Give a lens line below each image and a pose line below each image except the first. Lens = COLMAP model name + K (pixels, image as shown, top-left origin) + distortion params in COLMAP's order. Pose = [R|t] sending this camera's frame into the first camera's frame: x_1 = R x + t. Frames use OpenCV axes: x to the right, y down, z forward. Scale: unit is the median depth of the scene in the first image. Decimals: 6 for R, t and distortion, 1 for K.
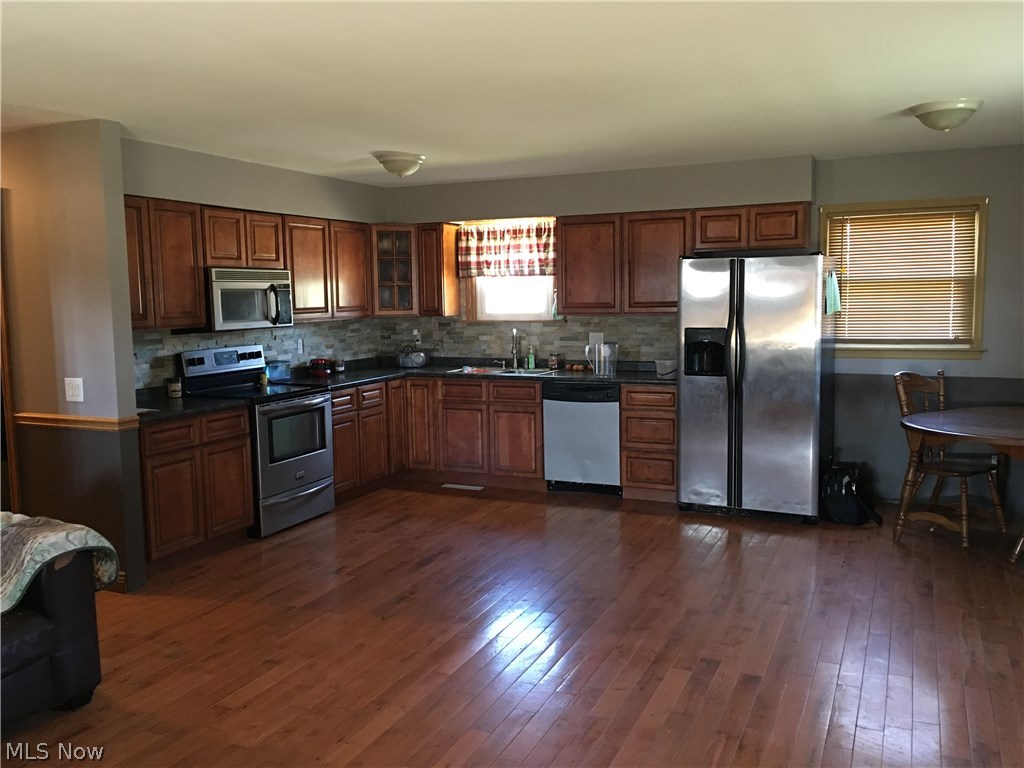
lens RADIAL K [[870.7, 0, 507.0], [0, 870.7, 381.3], [0, 0, 1]] dist [0.045401, -0.015844]
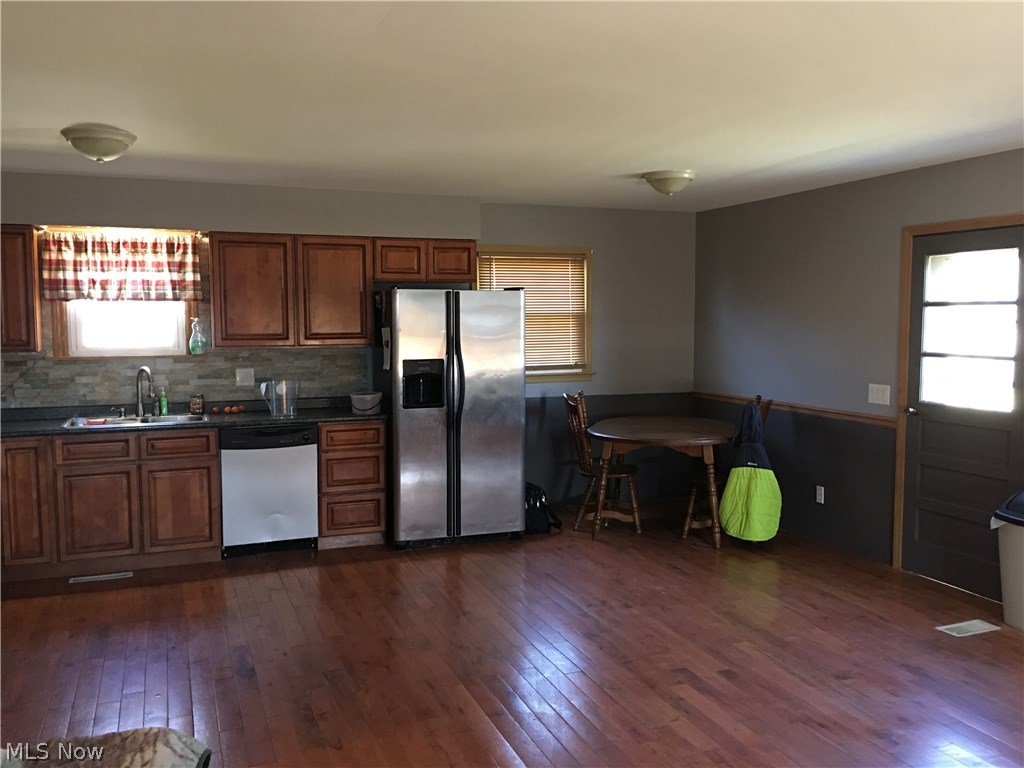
lens RADIAL K [[870.7, 0, 508.1], [0, 870.7, 383.9], [0, 0, 1]] dist [0.045401, -0.015844]
pose [[0.691366, -0.042150, 0.721275, -0.386711], [0.066212, 0.997792, -0.005157, -0.020476], [-0.719465, 0.051323, 0.692630, 0.232224]]
